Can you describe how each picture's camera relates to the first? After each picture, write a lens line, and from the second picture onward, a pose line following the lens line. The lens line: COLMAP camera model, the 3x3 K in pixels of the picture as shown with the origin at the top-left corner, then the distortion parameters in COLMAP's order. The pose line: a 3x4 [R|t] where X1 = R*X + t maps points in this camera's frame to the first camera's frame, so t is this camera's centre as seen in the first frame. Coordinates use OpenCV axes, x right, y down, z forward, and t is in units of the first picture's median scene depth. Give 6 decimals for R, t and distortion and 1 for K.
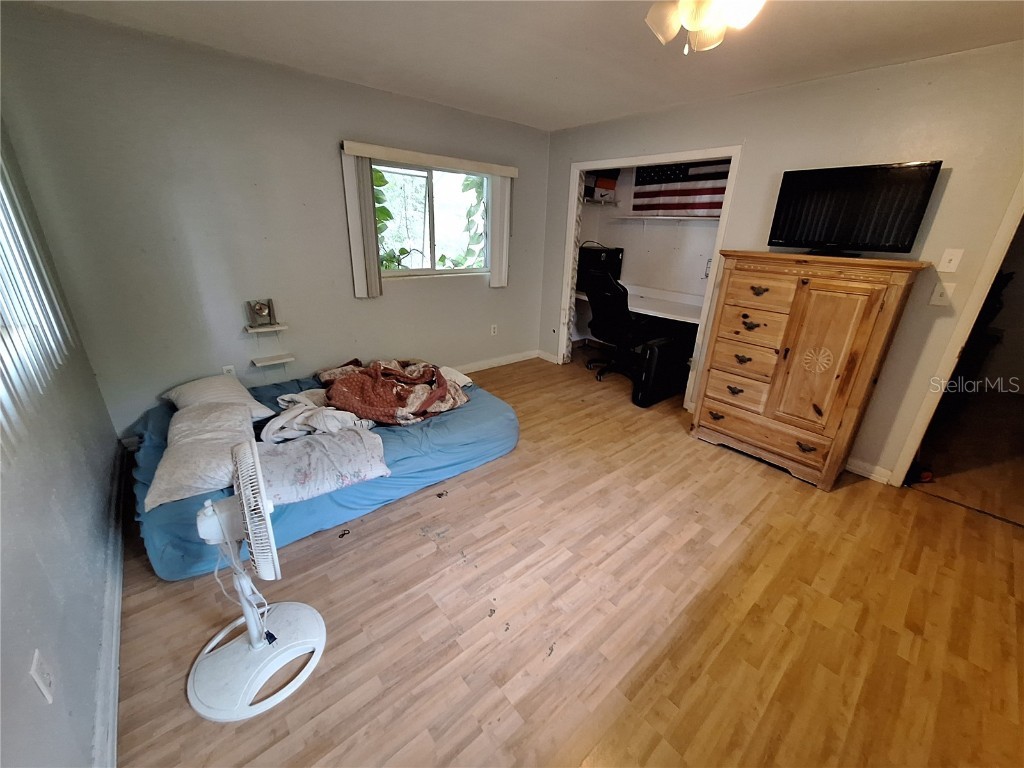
lens RADIAL K [[404.7, 0, 520.1], [0, 404.7, 382.9], [0, 0, 1]] dist [-0.001777, -0.000108]
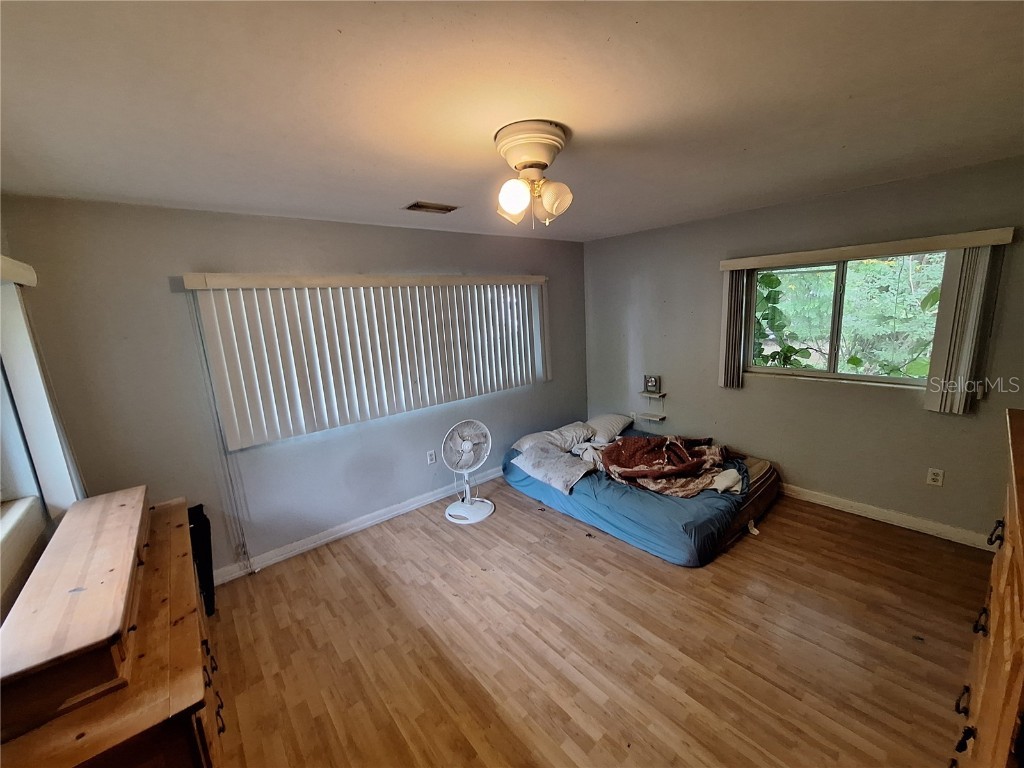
lens RADIAL K [[404.7, 0, 520.1], [0, 404.7, 382.9], [0, 0, 1]] dist [-0.001777, -0.000108]
pose [[-0.010531, 0.149744, -0.988669, 1.230321], [-0.308150, 0.940119, 0.145672, -0.365143], [0.951279, 0.306193, 0.036243, 0.729779]]
